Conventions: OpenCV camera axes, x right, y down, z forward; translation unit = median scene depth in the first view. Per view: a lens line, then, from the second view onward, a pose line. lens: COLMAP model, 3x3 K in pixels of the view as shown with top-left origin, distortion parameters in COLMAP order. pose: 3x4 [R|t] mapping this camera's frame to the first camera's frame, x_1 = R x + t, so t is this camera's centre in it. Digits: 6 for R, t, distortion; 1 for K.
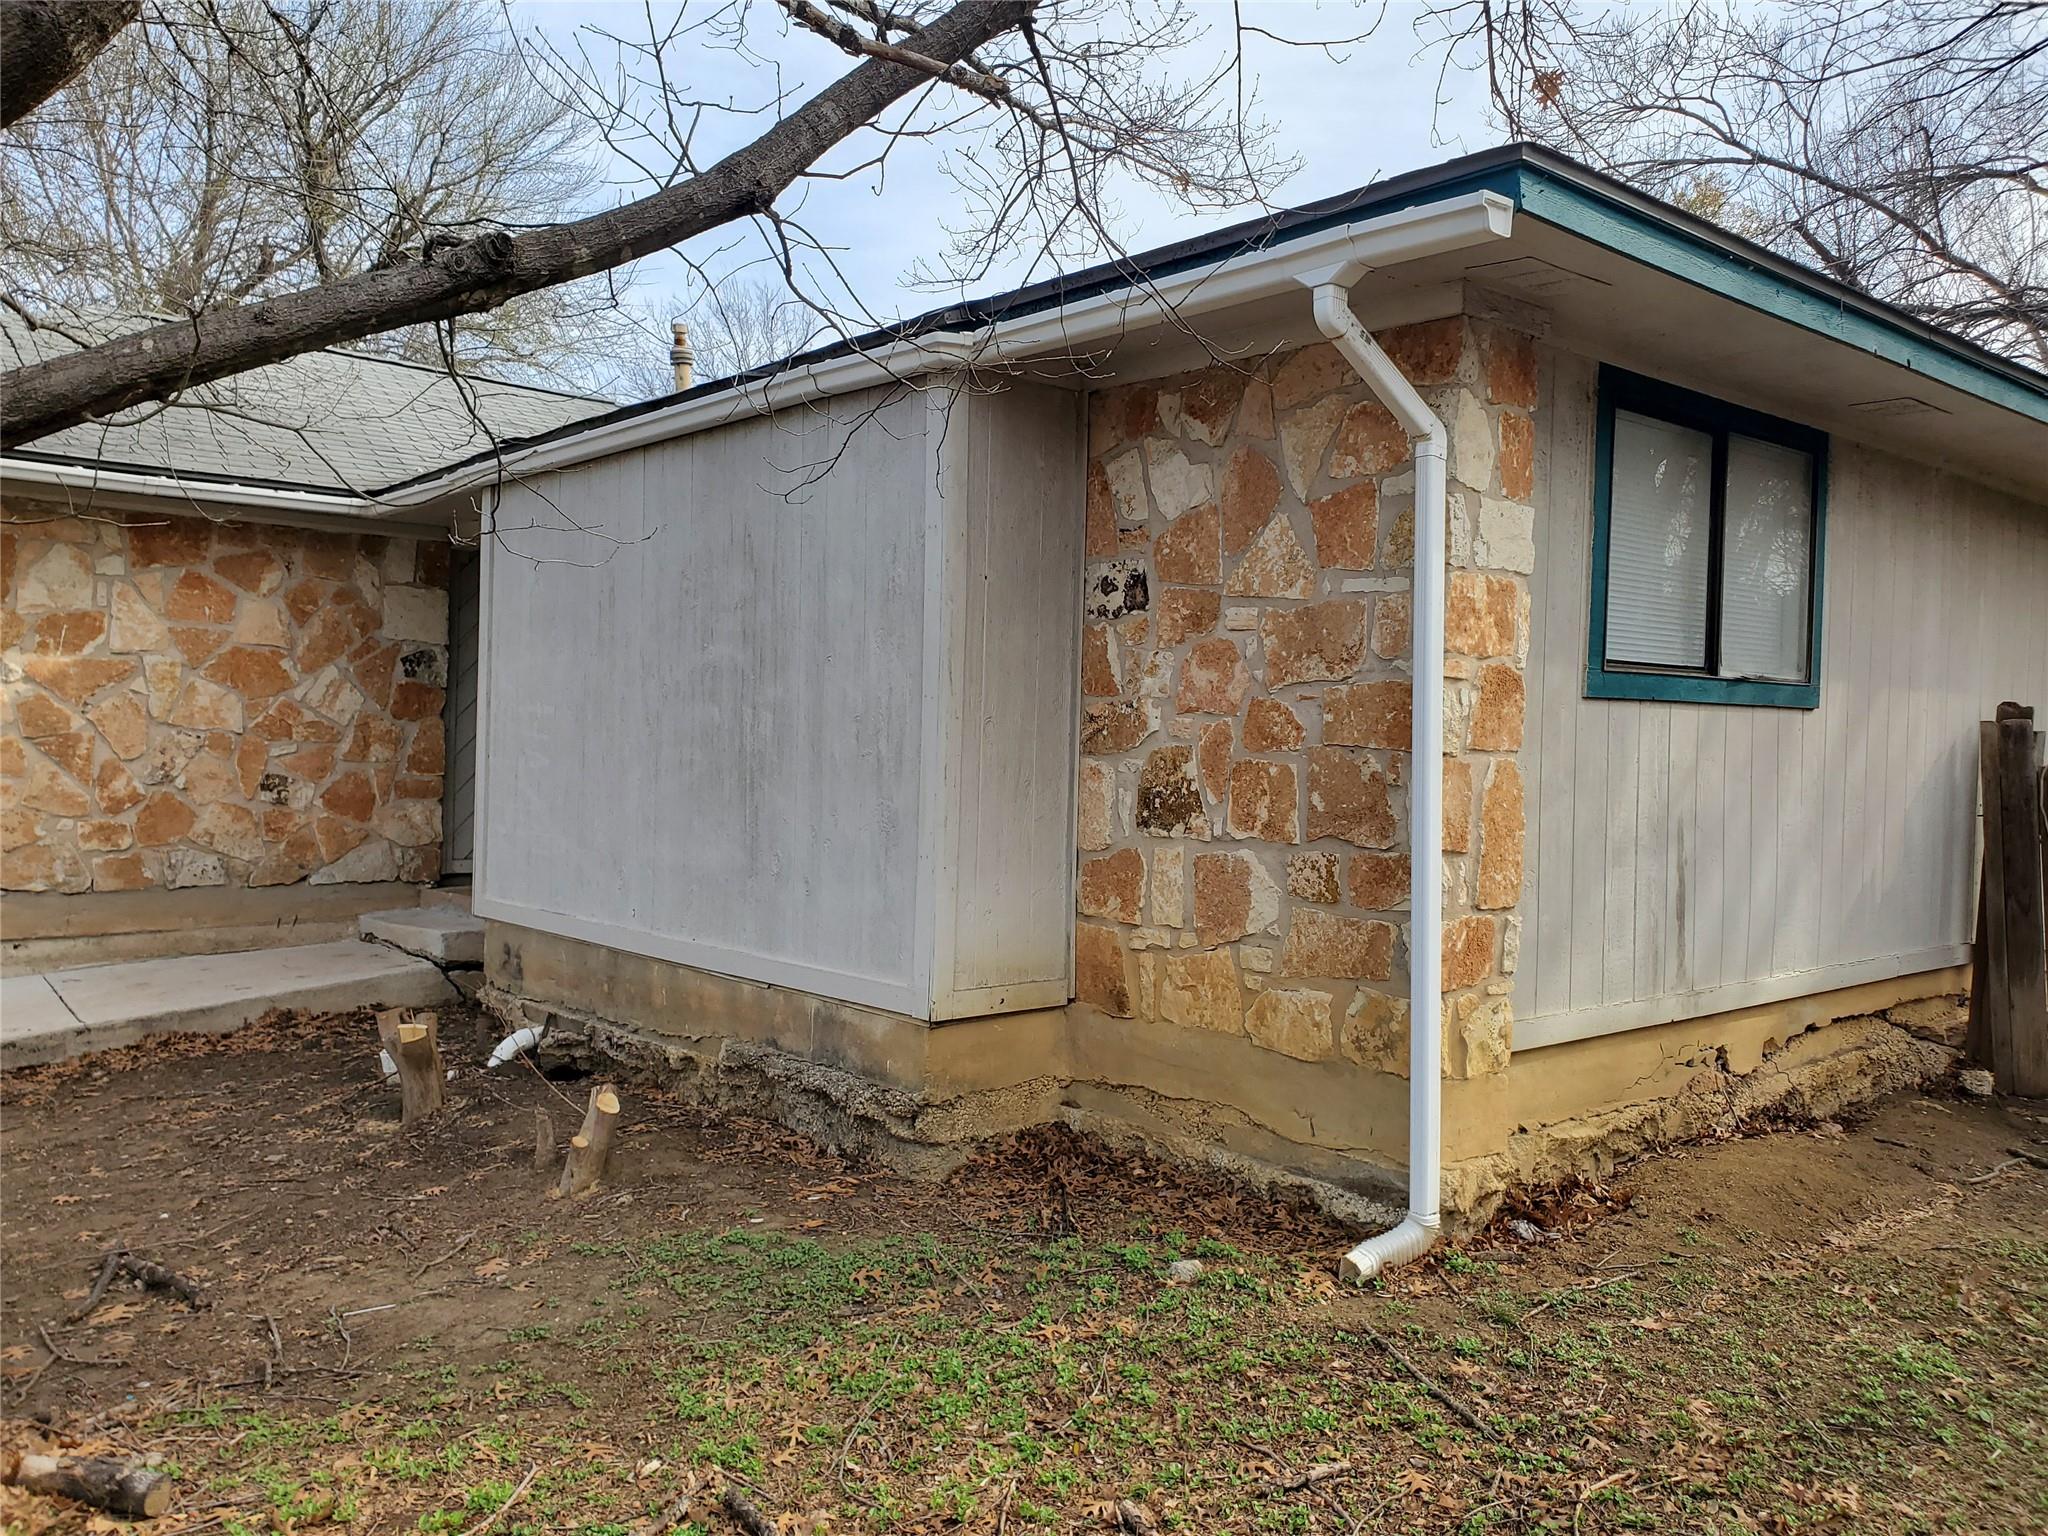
lens RADIAL K [[1659.5, 0, 1024.0], [0, 1659.5, 768.0], [0, 0, 1]] dist [0.004505, -0.000555]
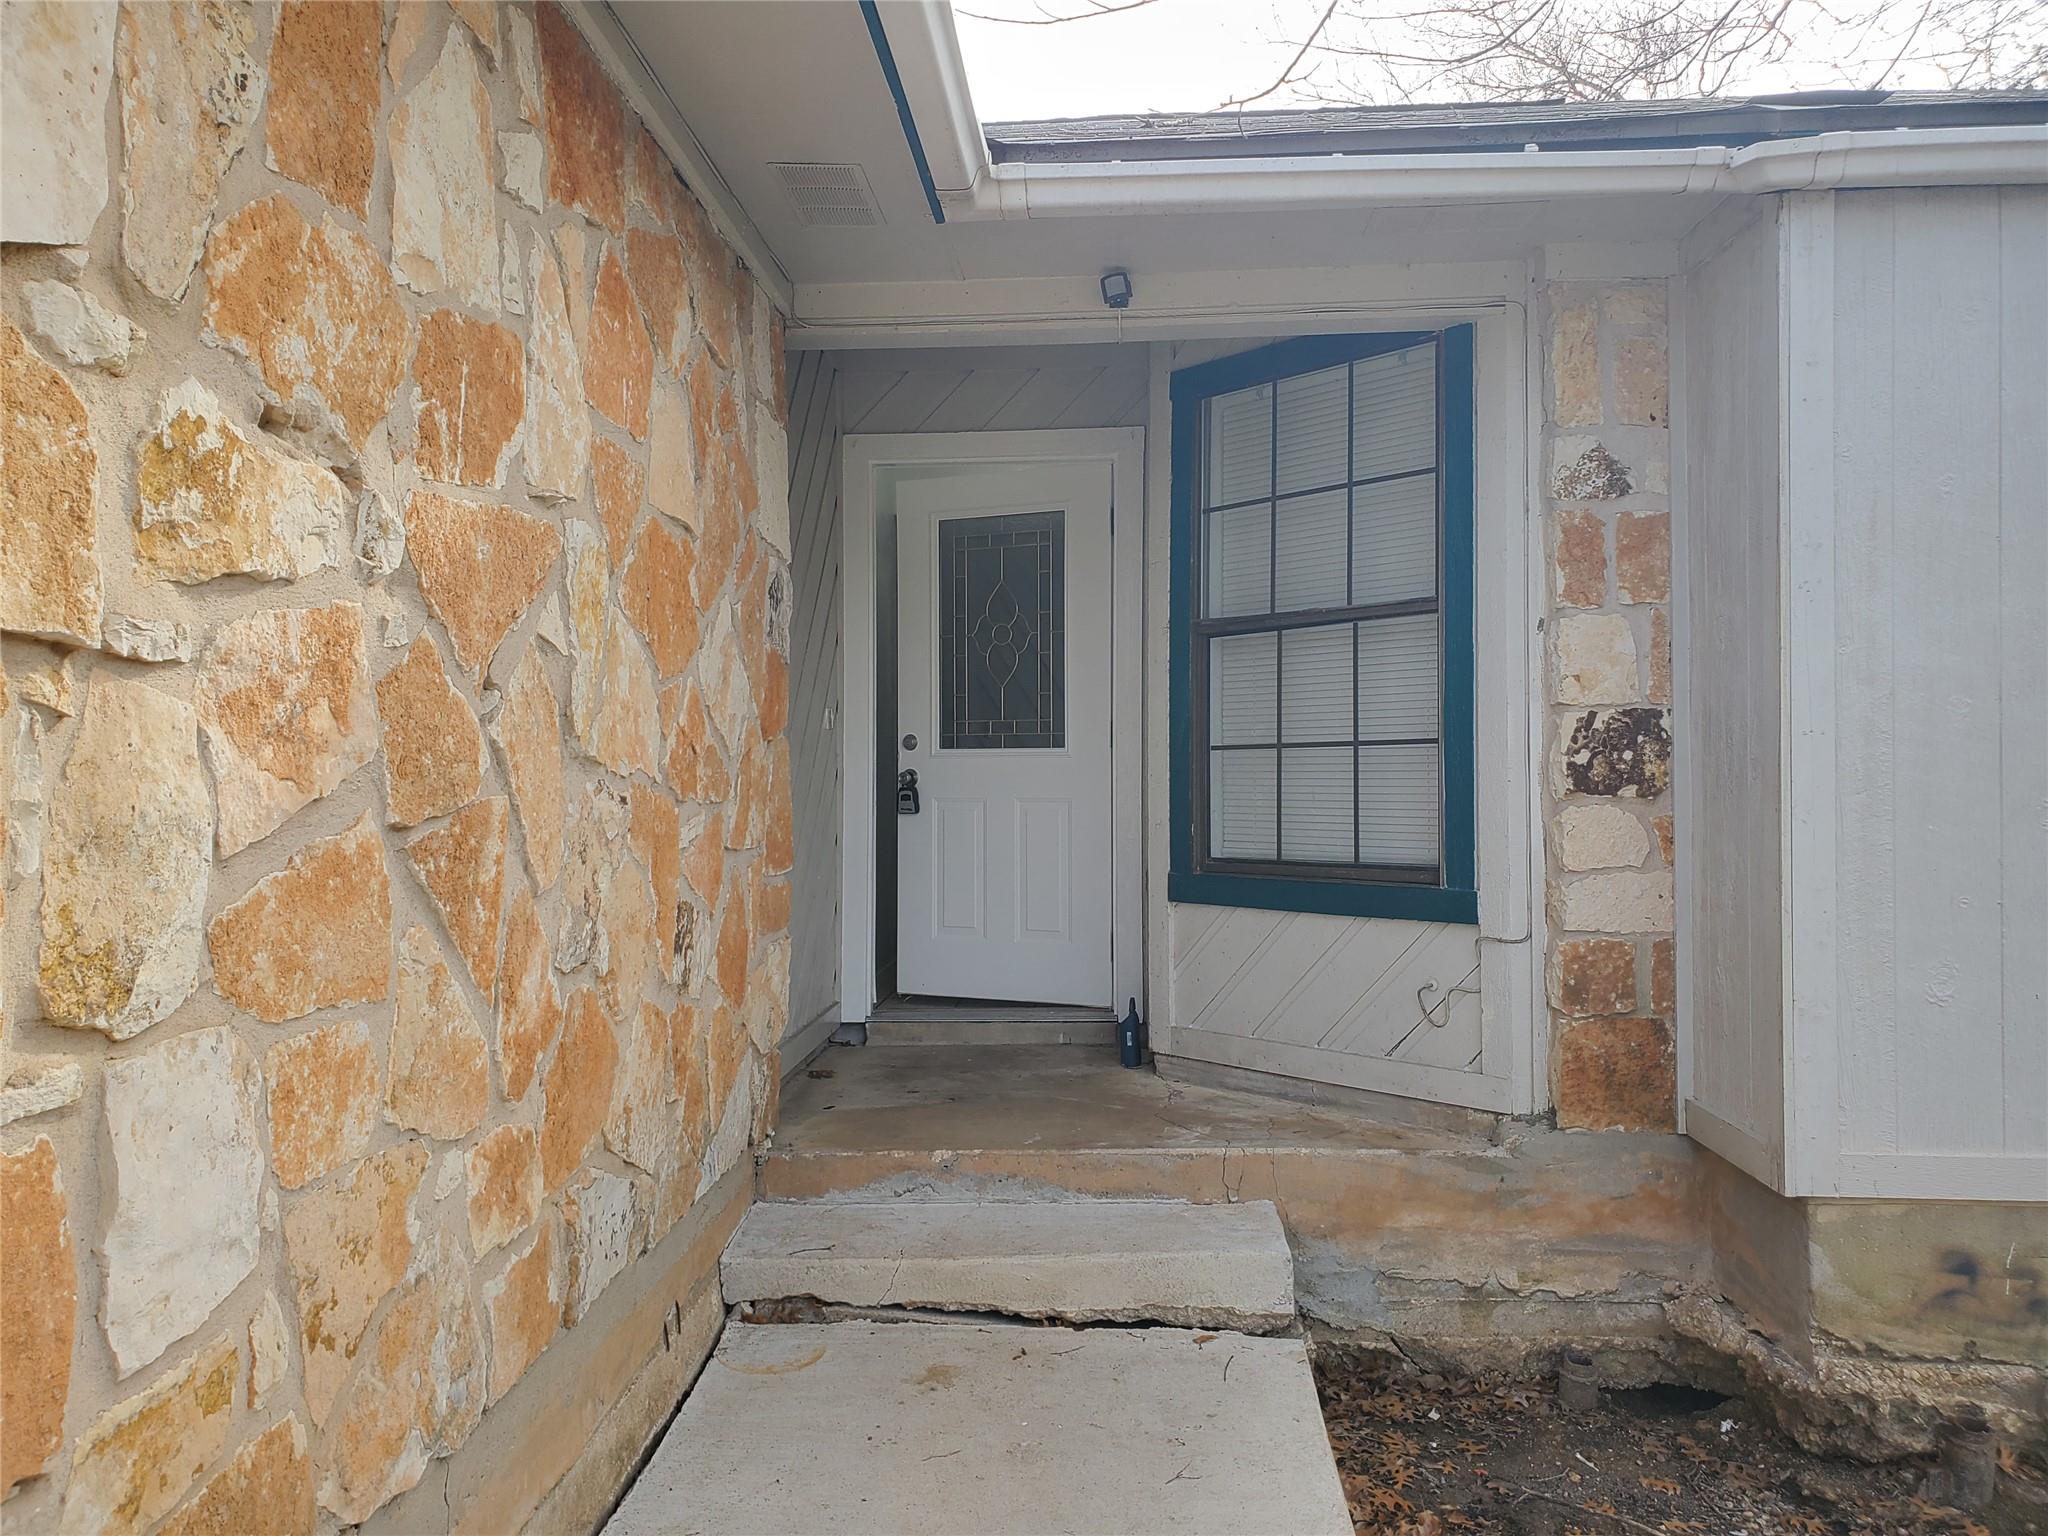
lens RADIAL K [[1579.5, 0, 1024.0], [0, 1579.5, 768.0], [0, 0, 1]] dist [0.010150, -0.001729]
pose [[0.707706, -0.017940, 0.706279, -1.120465], [0.027275, 0.999626, -0.001939, -0.038115], [-0.705980, 0.020636, 0.707931, 1.276273]]
